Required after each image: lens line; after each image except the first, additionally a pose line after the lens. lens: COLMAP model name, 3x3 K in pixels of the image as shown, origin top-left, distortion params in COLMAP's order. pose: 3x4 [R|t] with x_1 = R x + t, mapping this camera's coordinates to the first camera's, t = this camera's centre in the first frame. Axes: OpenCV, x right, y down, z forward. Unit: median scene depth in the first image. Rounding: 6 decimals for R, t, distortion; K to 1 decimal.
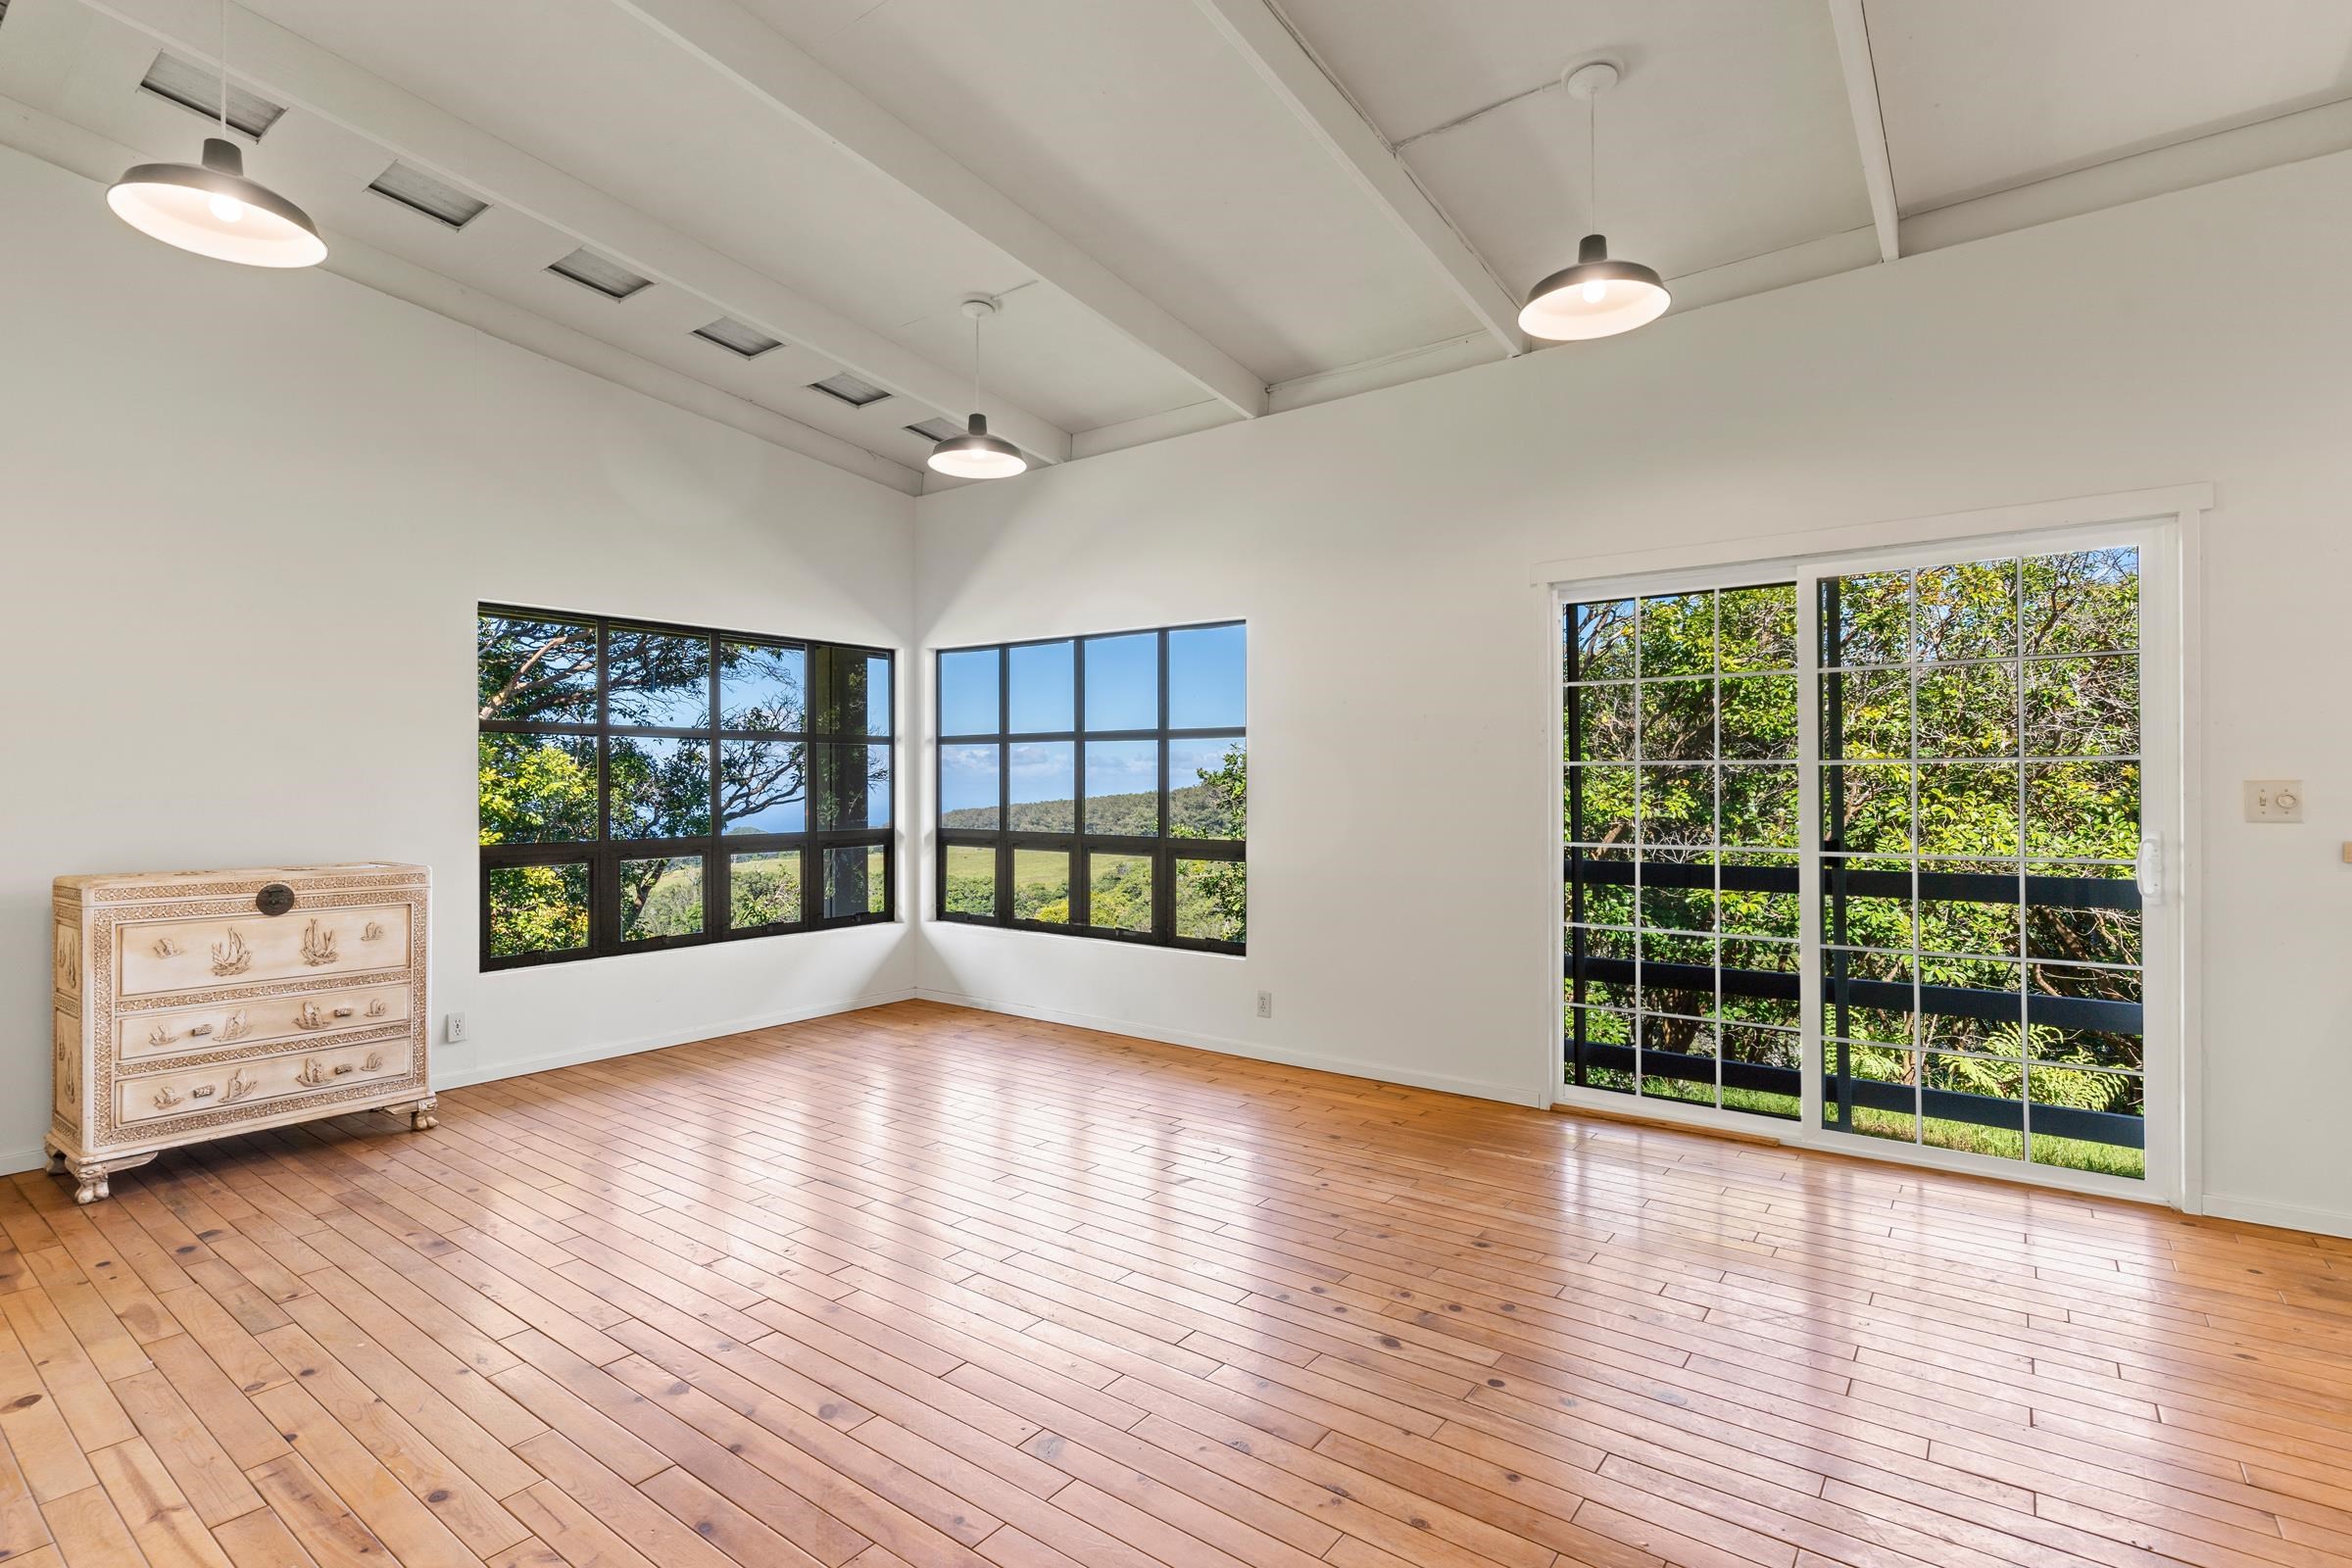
lens RADIAL K [[1124.4, 0, 1171.5], [0, 1124.4, 786.9], [0, 0, 1]] dist [0.002327, -0.001084]
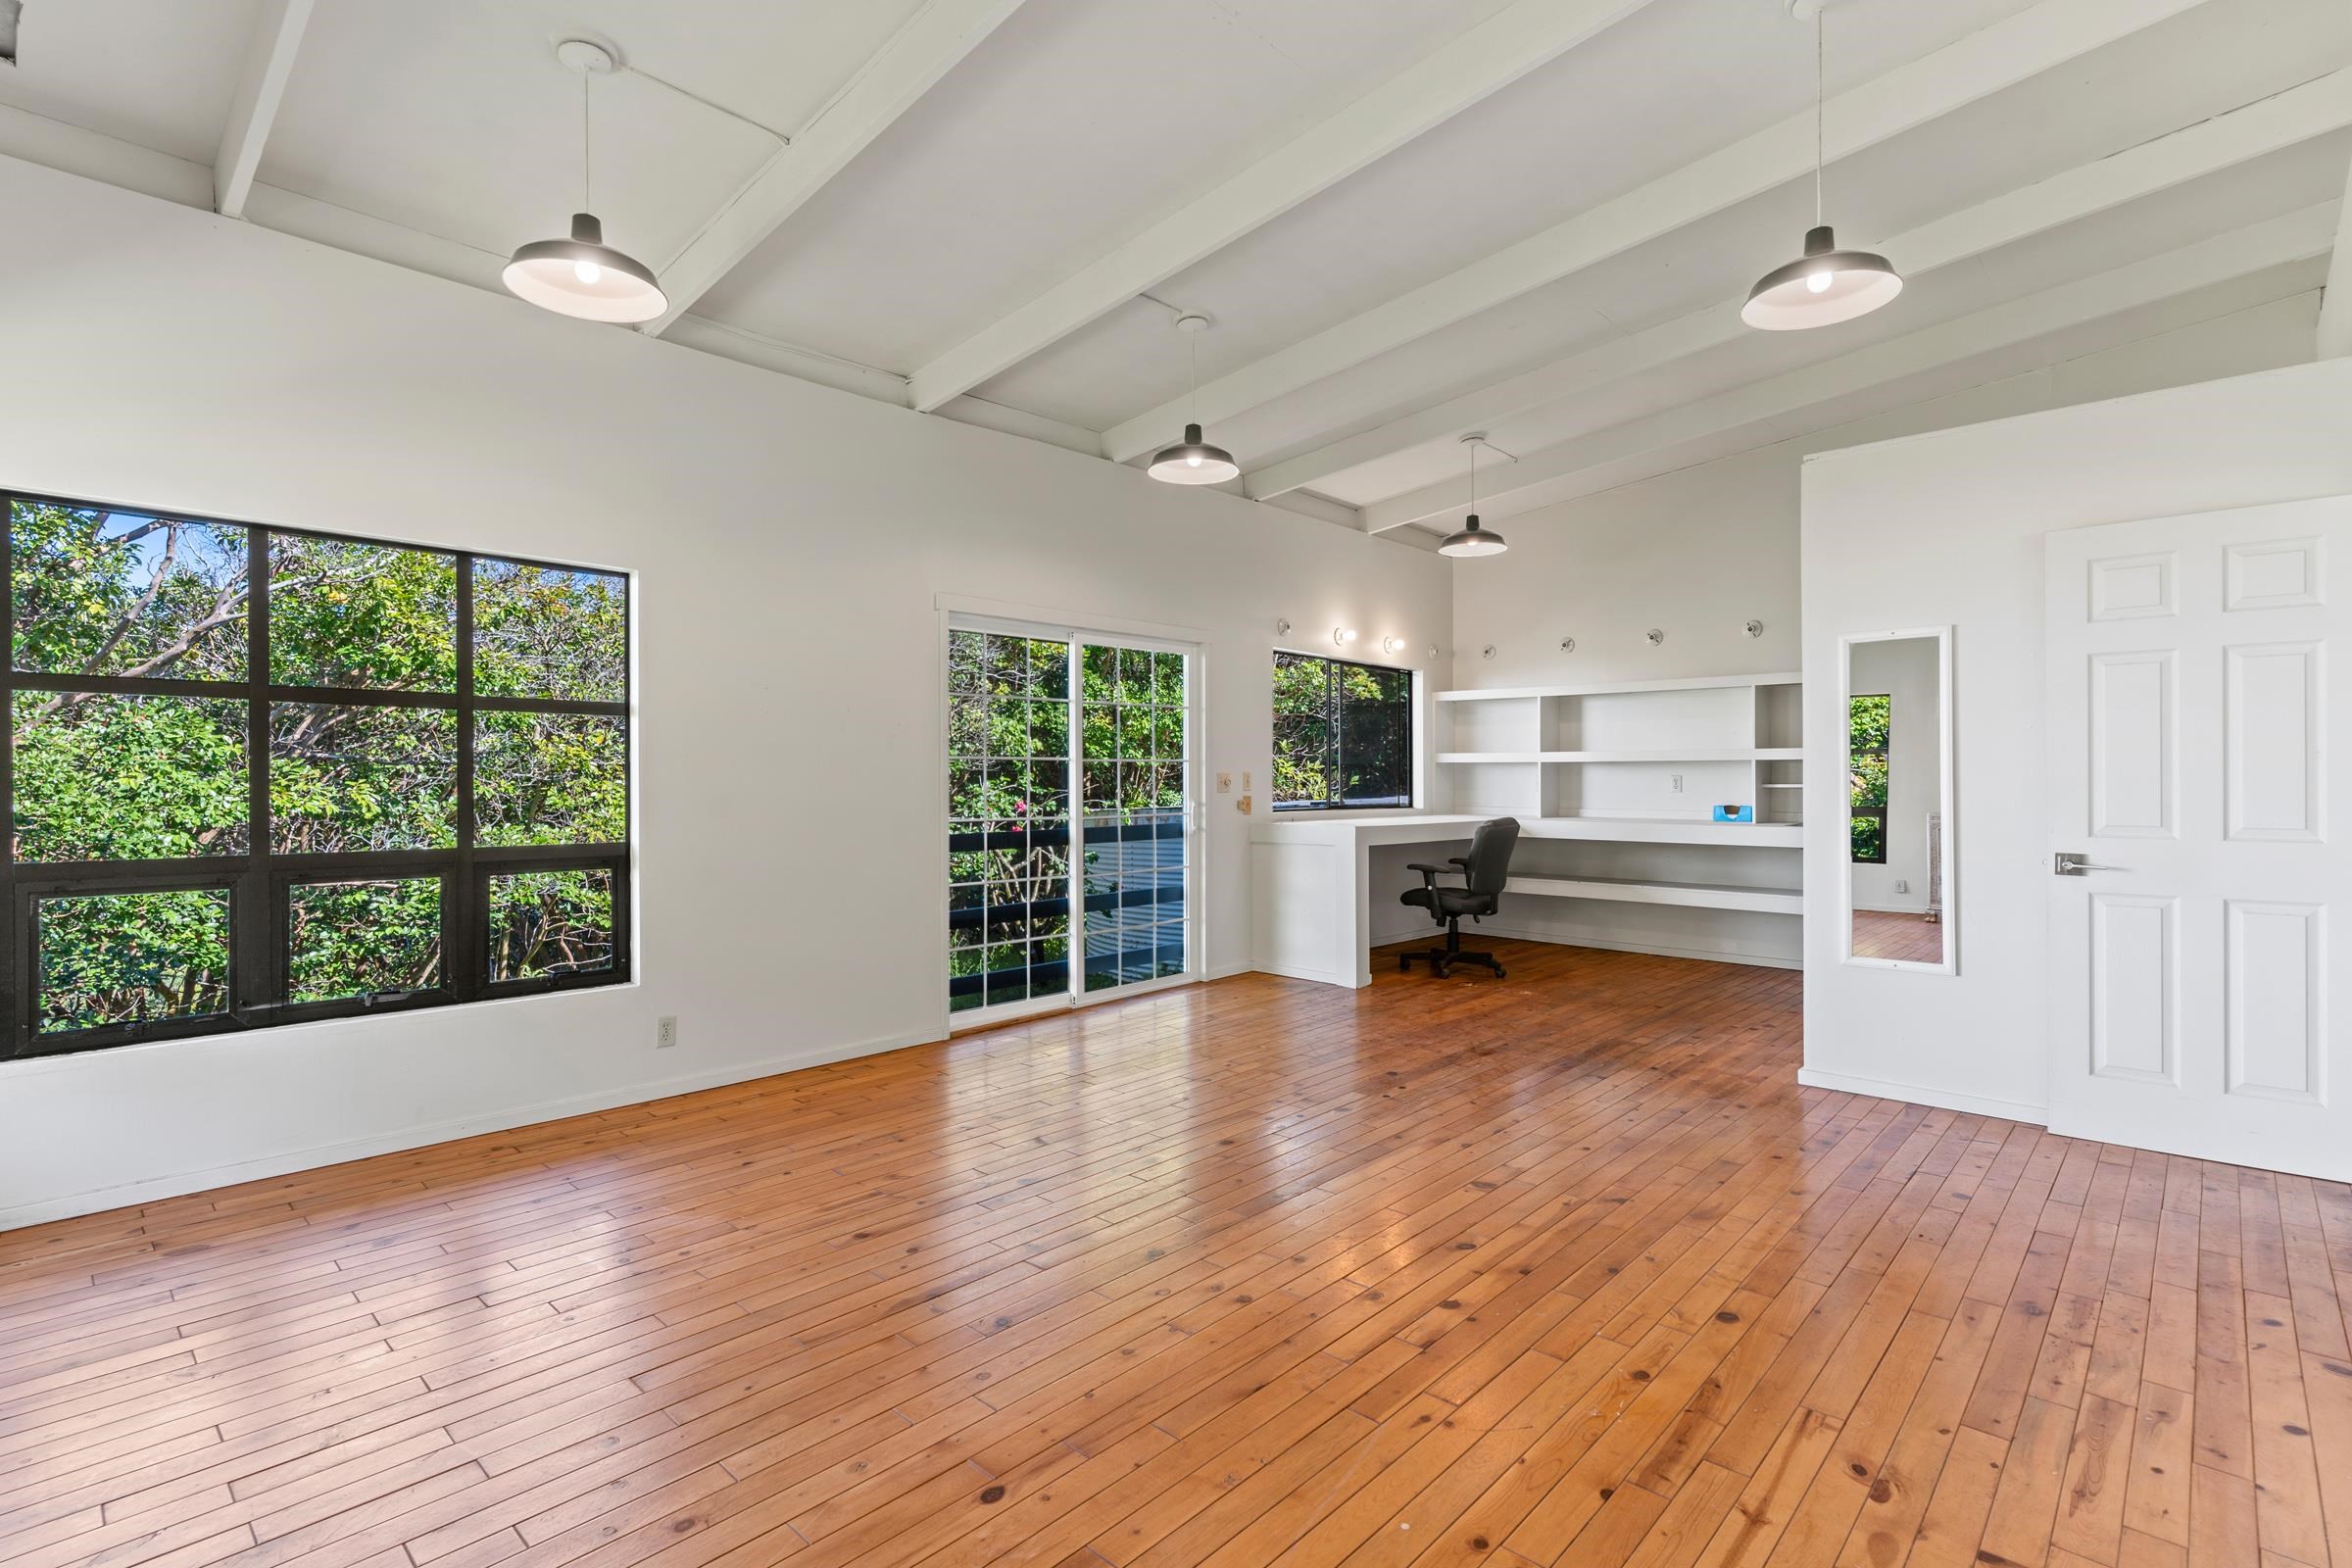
lens RADIAL K [[1124.4, 0, 1171.1], [0, 1124.4, 778.3], [0, 0, 1]] dist [0.002327, -0.001084]
pose [[0.098498, 0.001451, 0.995136, -0.902735], [0.002315, 0.999996, -0.001687, 0.004254], [-0.995135, 0.002470, 0.098495, 0.662539]]
